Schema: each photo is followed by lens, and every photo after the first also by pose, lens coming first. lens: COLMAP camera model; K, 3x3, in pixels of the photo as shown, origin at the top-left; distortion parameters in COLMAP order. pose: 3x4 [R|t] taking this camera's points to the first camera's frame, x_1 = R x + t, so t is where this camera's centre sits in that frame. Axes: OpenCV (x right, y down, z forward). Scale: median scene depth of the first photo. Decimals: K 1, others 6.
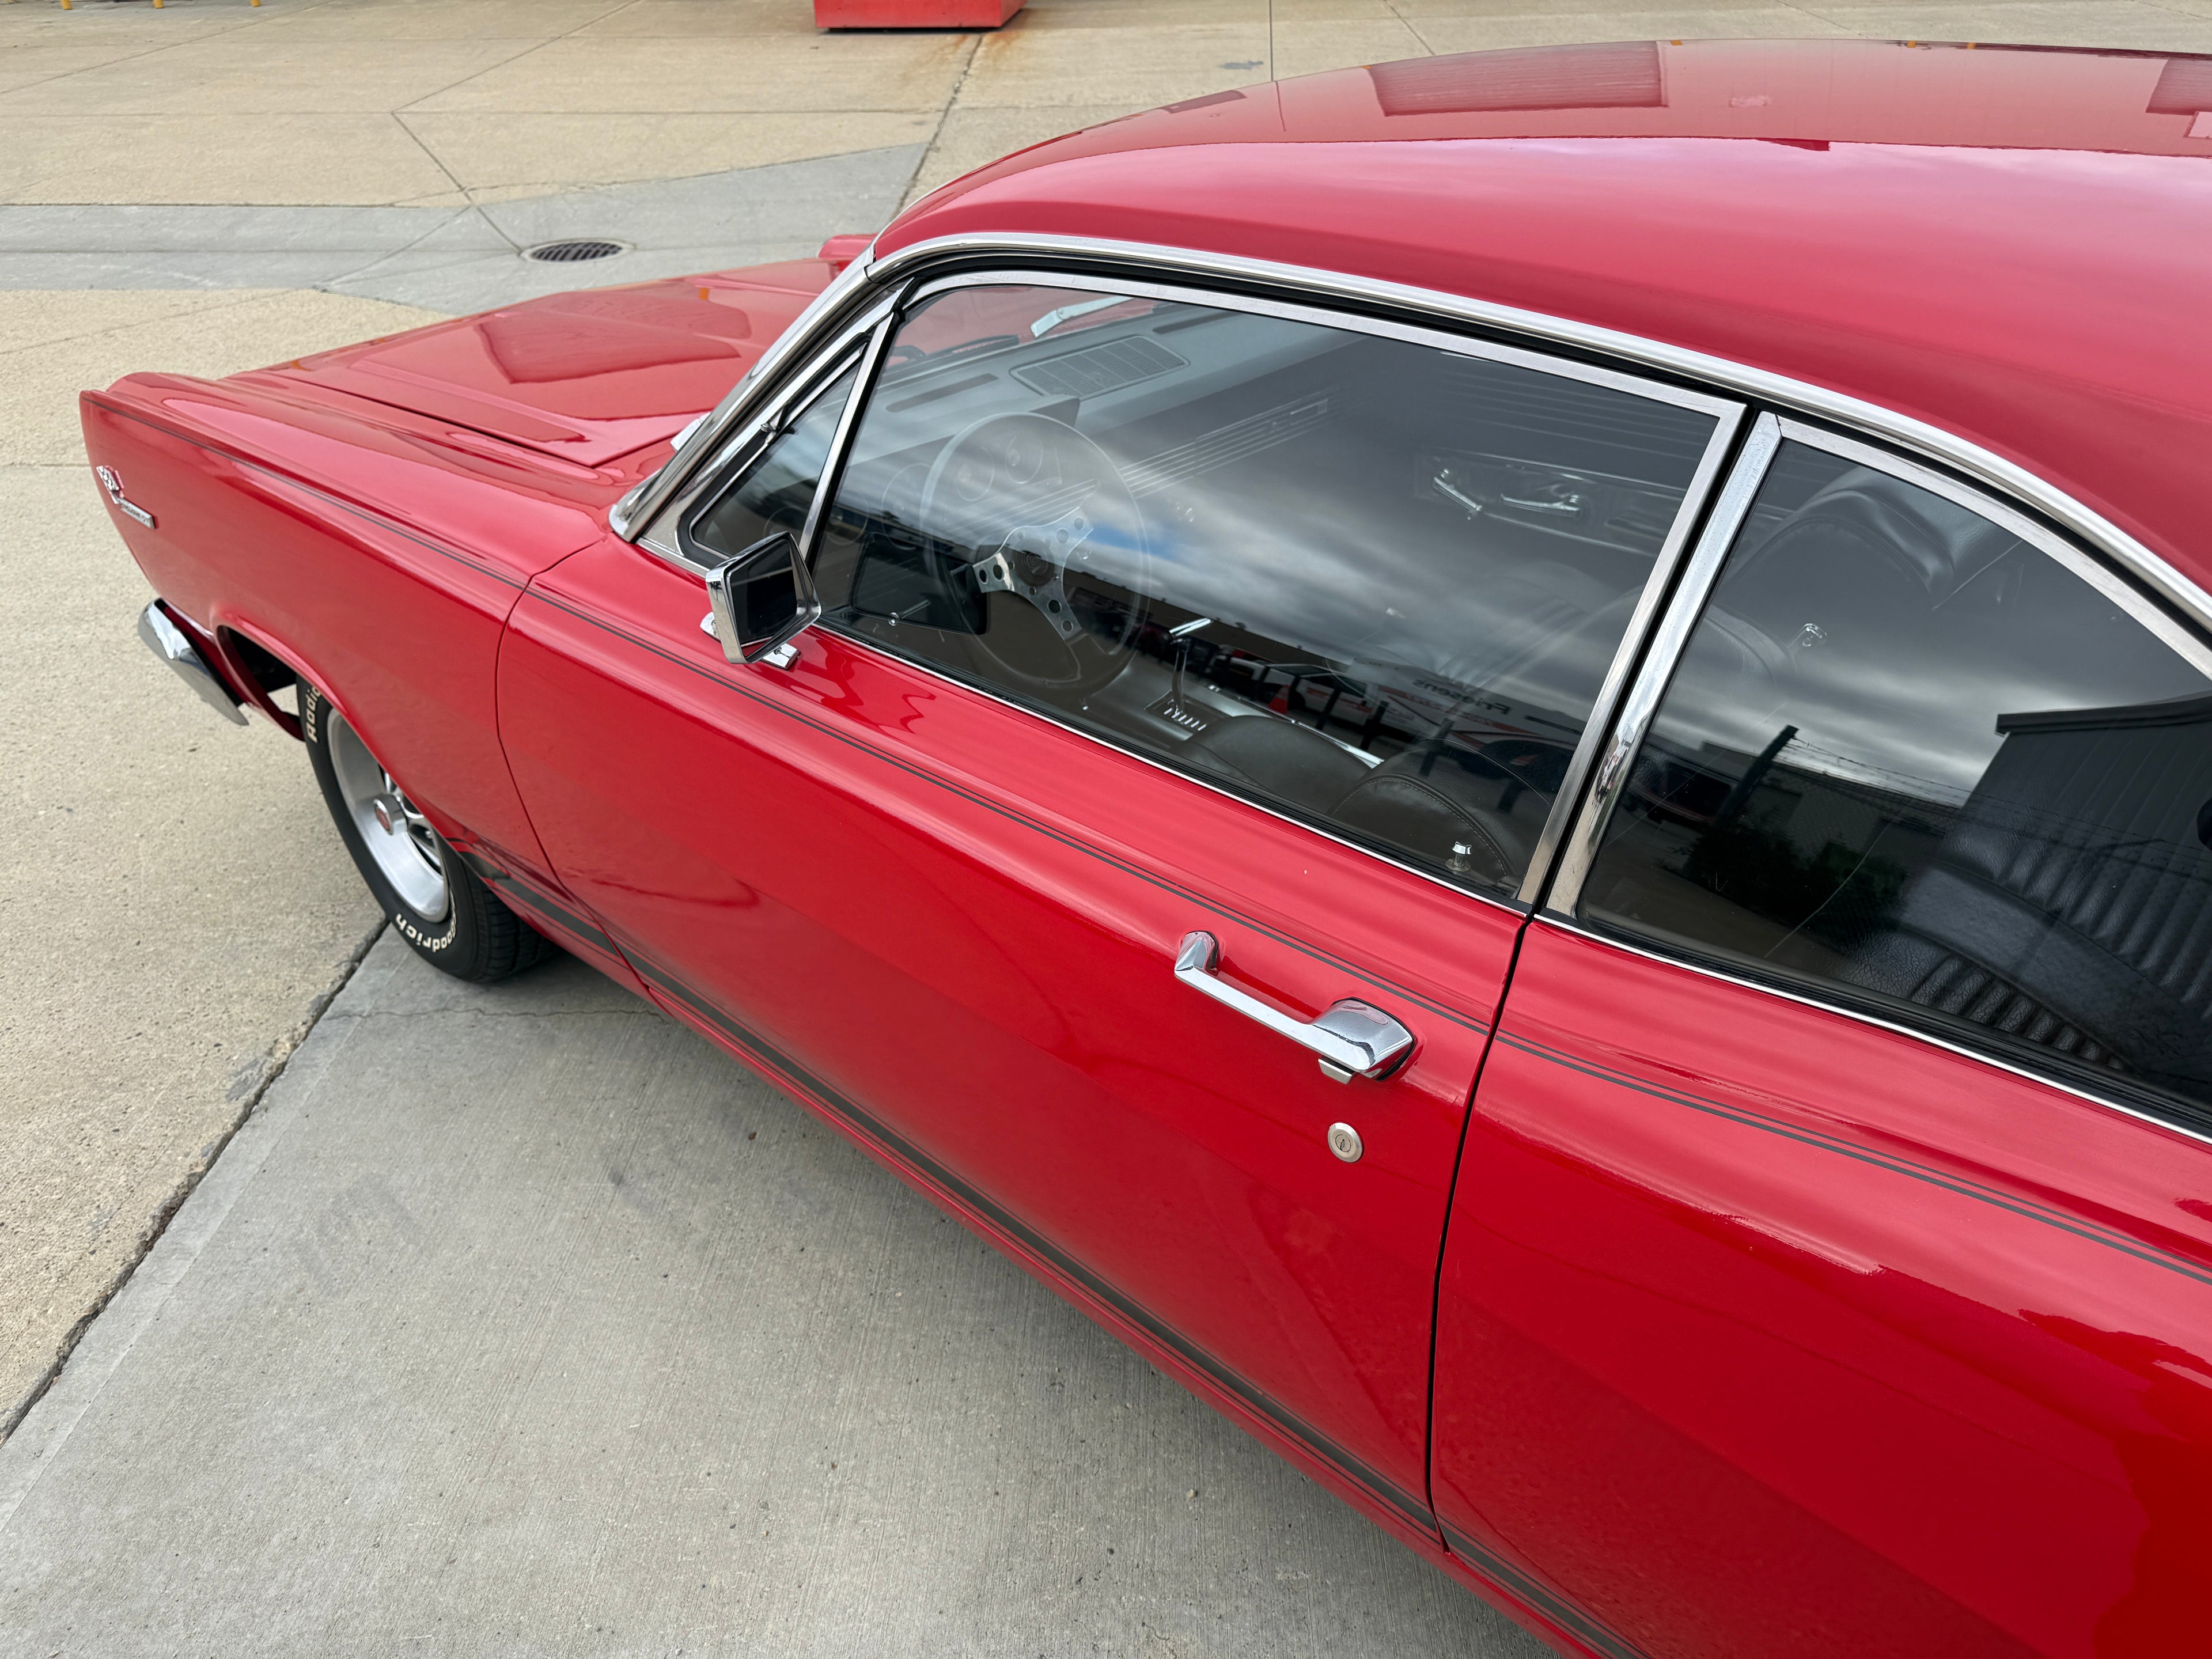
lens RADIAL K [[1571.9, 0, 1100.0], [0, 1571.9, 837.0], [0, 0, 1]] dist [0.023856, -0.027679]
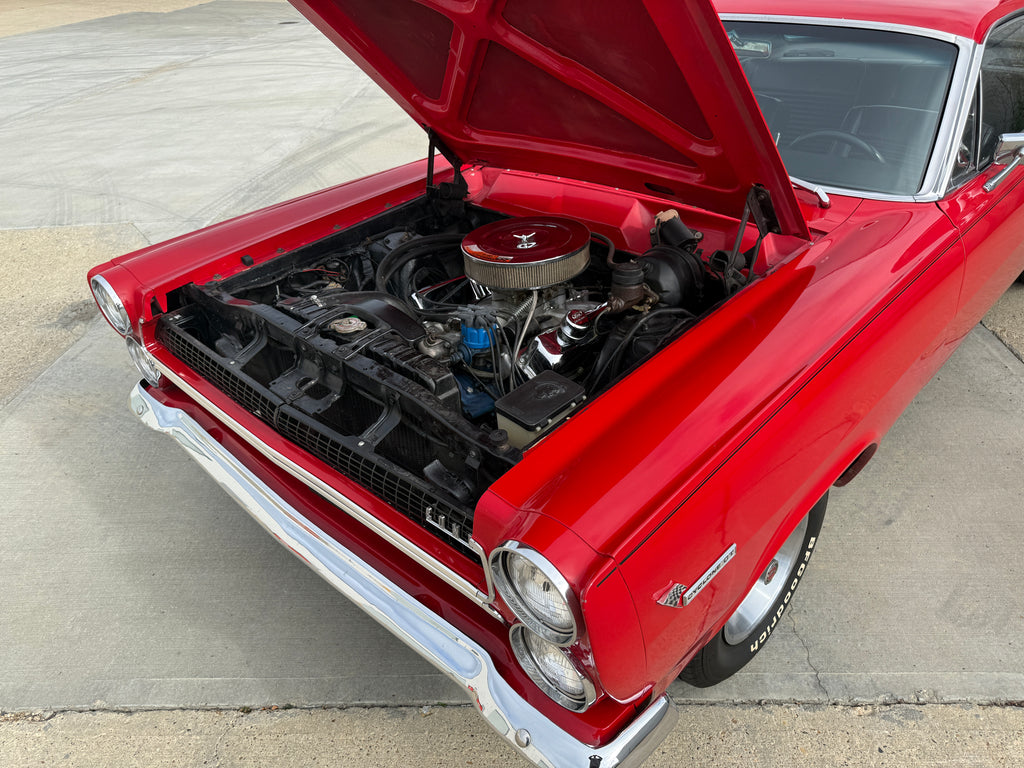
lens RADIAL K [[727.7, 0, 512.6], [0, 727.7, 388.6], [0, 0, 1]] dist [0.023856, -0.027679]
pose [[0.003639, -0.511671, 0.859174, -0.923811], [0.551729, 0.717601, 0.425022, -0.536903], [-0.834016, 0.472484, 0.284915, 0.909145]]
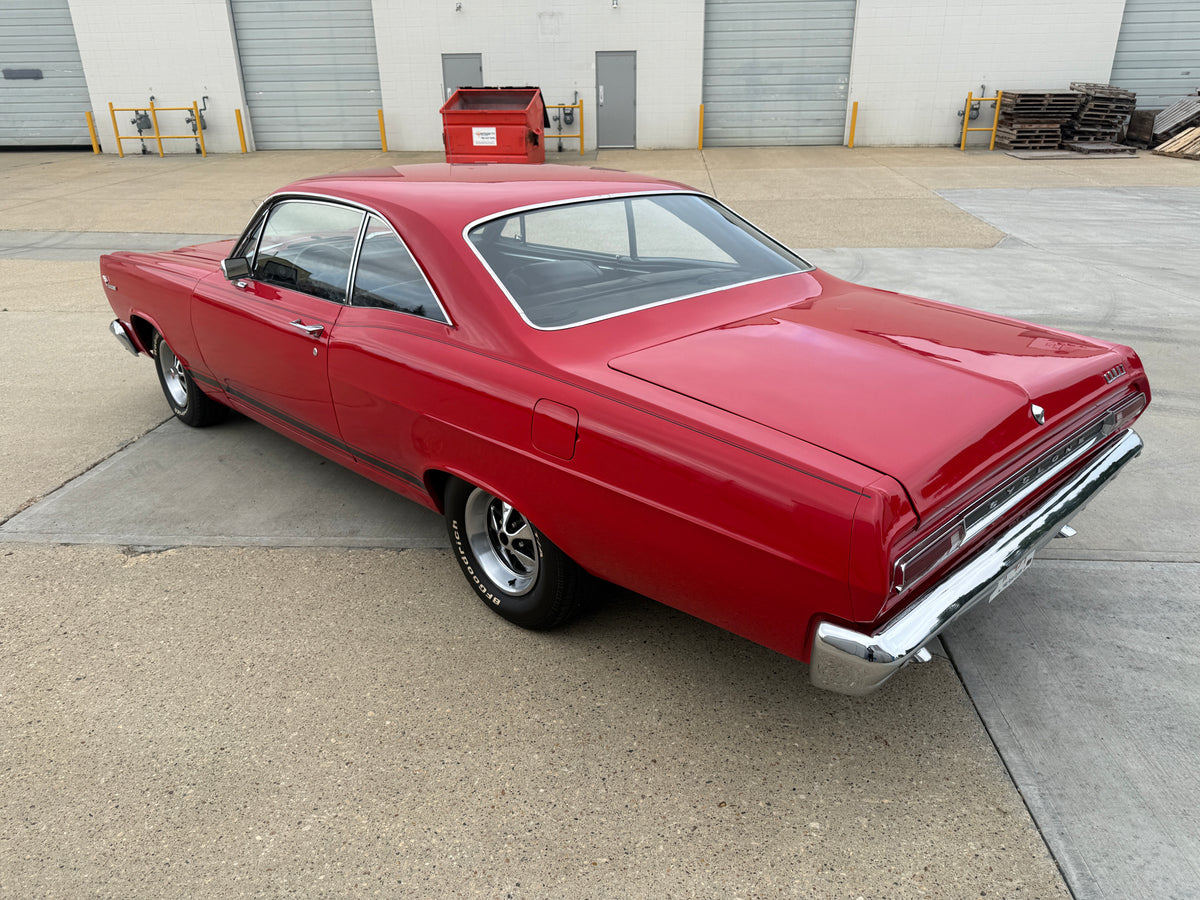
lens RADIAL K [[852.7, 0, 596.1], [0, 852.7, 447.8], [0, 0, 1]] dist [0.023856, -0.027679]
pose [[0.998935, 0.022845, -0.040095, 0.524932], [-0.029054, 0.986390, -0.161833, 0.408468], [0.035852, 0.162826, 0.986003, -0.744614]]
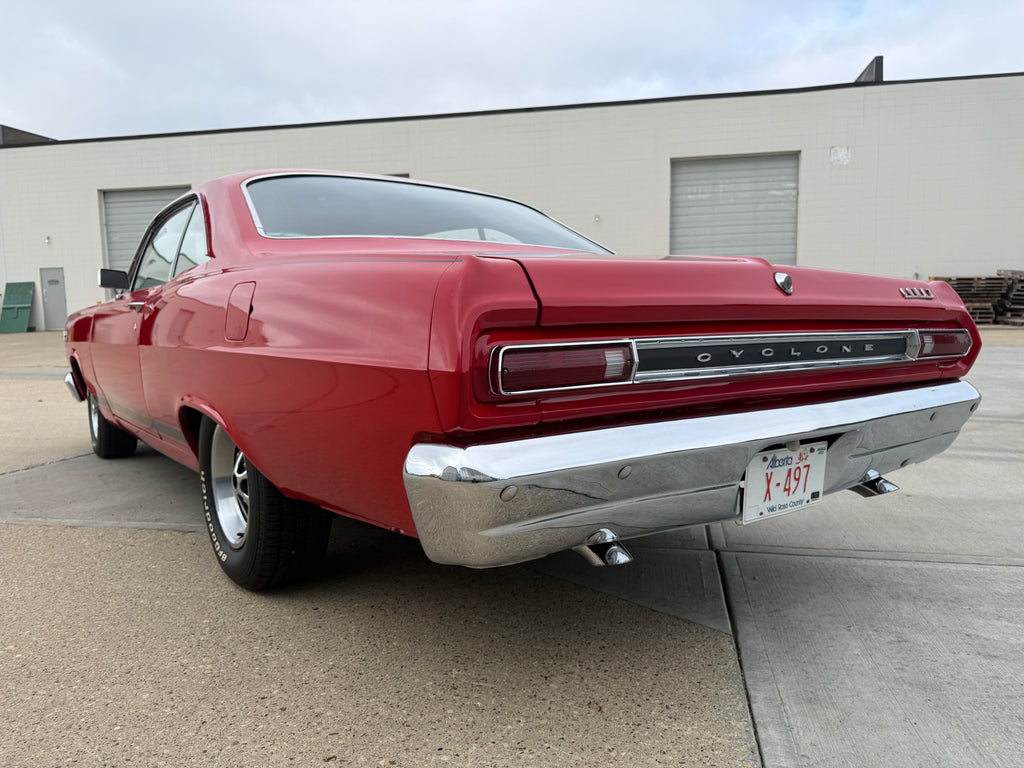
lens RADIAL K [[727.7, 0, 511.7], [0, 727.7, 398.4], [0, 0, 1]] dist [0.023856, -0.027679]
pose [[0.984593, 0.024281, -0.173169, 0.816469], [-0.095361, 0.904648, -0.415353, 0.578352], [0.146571, 0.425467, 0.893025, -0.413179]]
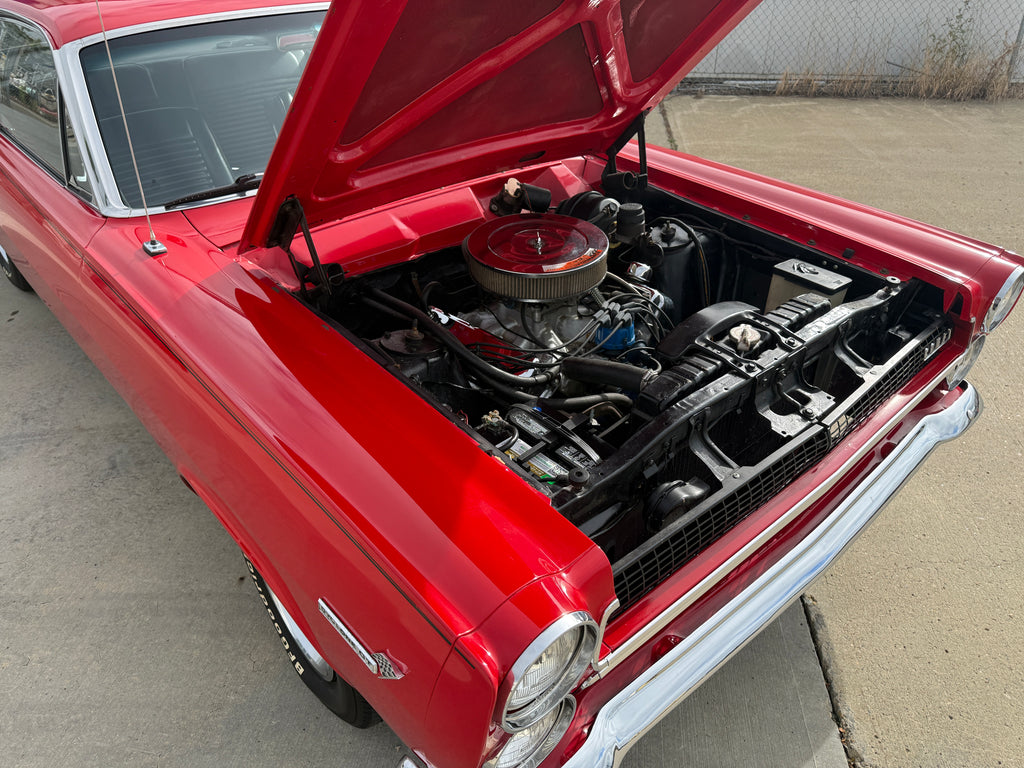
lens RADIAL K [[727.7, 0, 515.8], [0, 727.7, 387.6], [0, 0, 1]] dist [0.023856, -0.027679]
pose [[-0.996425, -0.026945, 0.080064, -0.242584], [0.060562, 0.432898, 0.899406, -0.881286], [-0.058894, 0.901040, -0.429719, 1.458003]]
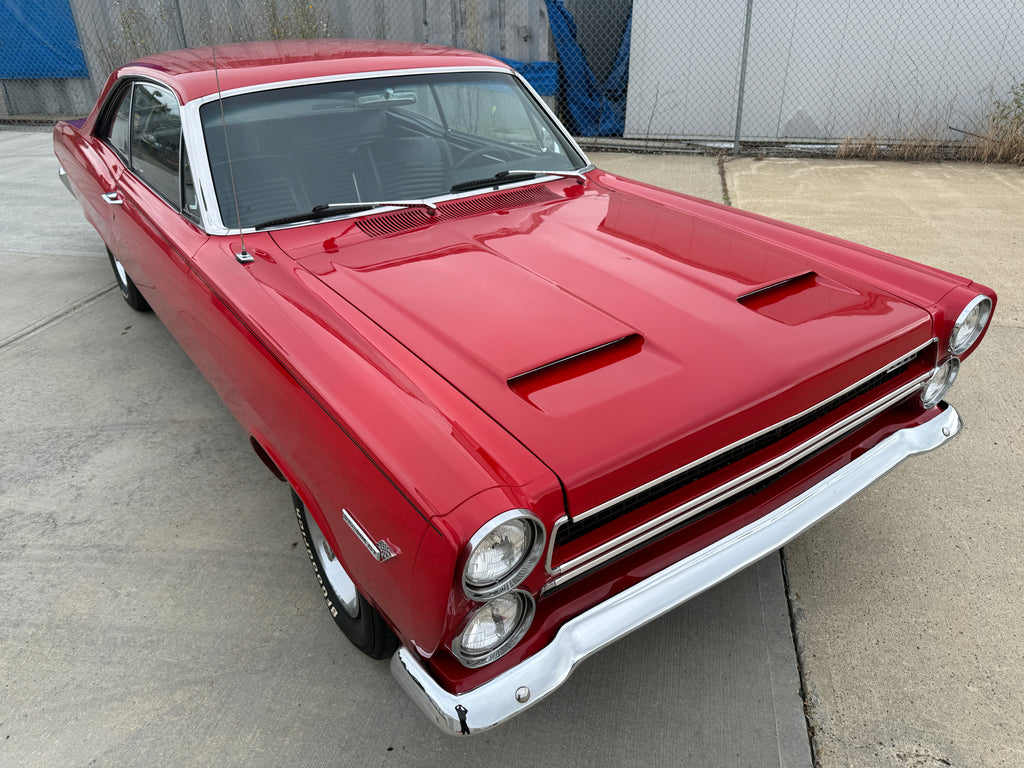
lens RADIAL K [[727.7, 0, 513.1], [0, 727.7, 388.8], [0, 0, 1]] dist [0.023856, -0.027679]
pose [[-0.980811, -0.063003, 0.184499, -0.318400], [0.128058, 0.505376, 0.853344, -0.951097], [-0.147005, 0.860596, -0.487610, 1.561690]]
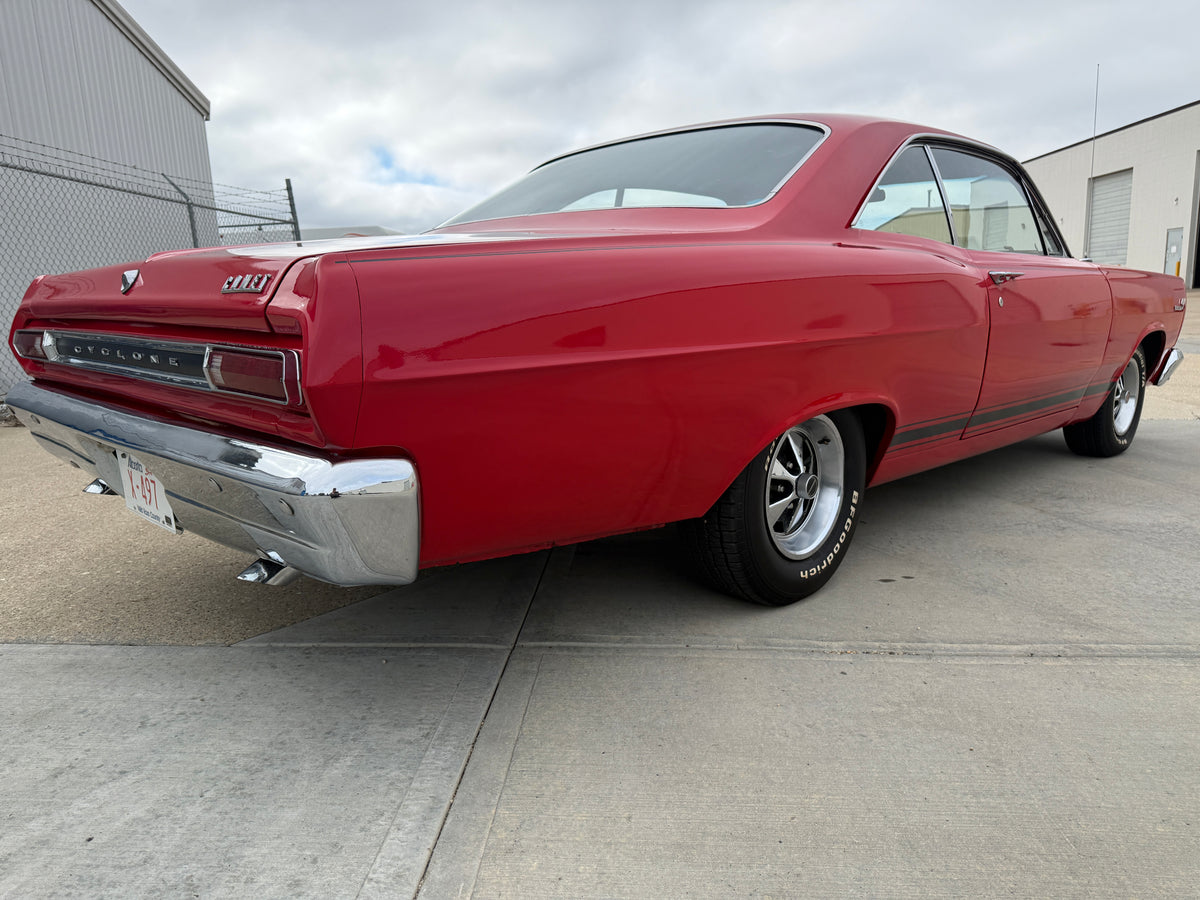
lens RADIAL K [[852.7, 0, 605.4], [0, 852.7, 450.8], [0, 0, 1]] dist [0.023856, -0.027679]
pose [[-0.018833, 0.201337, -0.979341, 1.604937], [-0.504075, 0.844004, 0.183207, 0.026433], [0.863454, 0.497112, 0.085593, 0.437378]]
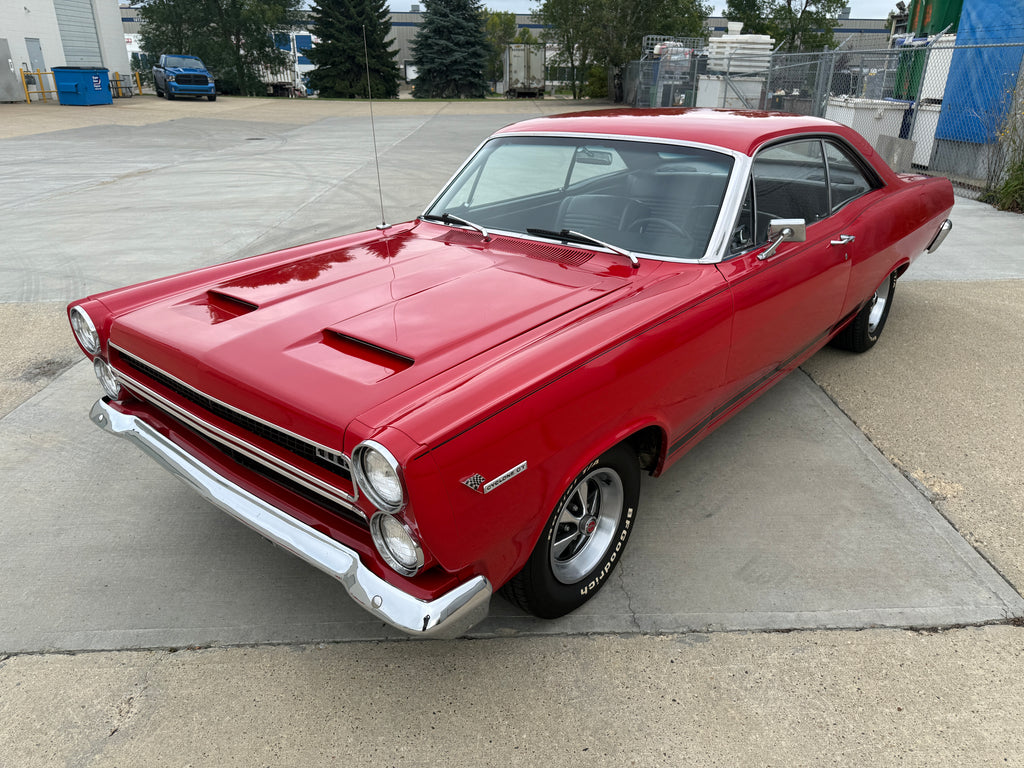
lens RADIAL K [[727.7, 0, 516.0], [0, 727.7, 381.6], [0, 0, 1]] dist [0.023856, -0.027679]
pose [[-0.051616, -0.373331, 0.926261, -1.174822], [0.522496, 0.780331, 0.343630, -0.488935], [-0.851078, 0.501704, 0.154786, 0.836076]]
